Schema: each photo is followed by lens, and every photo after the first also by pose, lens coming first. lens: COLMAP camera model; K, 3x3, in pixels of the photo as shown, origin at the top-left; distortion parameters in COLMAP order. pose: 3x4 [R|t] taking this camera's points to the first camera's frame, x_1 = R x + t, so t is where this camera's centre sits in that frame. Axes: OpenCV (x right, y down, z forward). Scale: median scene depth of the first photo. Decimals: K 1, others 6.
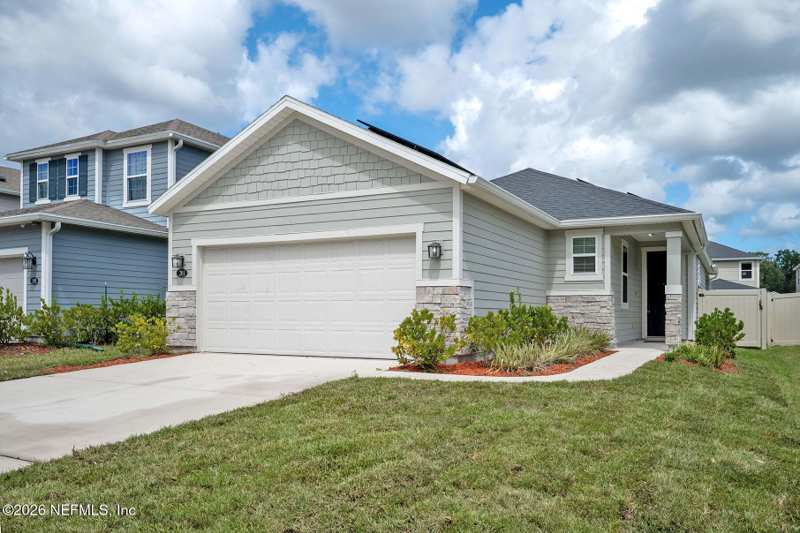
lens RADIAL K [[636.0, 0, 400.1], [0, 636.0, 263.5], [0, 0, 1]] dist [0.009116, -0.000100]
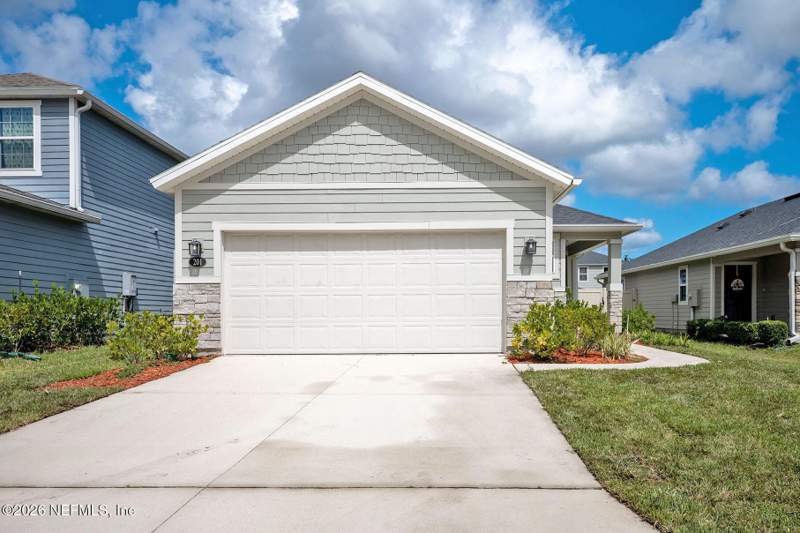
lens RADIAL K [[581.7, 0, 400.4], [0, 581.7, 274.5], [0, 0, 1]] dist [0.012258, 0.010684]
pose [[0.895205, 0.019068, 0.445247, -0.469590], [-0.026541, 0.999592, 0.010554, 0.017302], [-0.444864, -0.021266, 0.895346, 0.204907]]
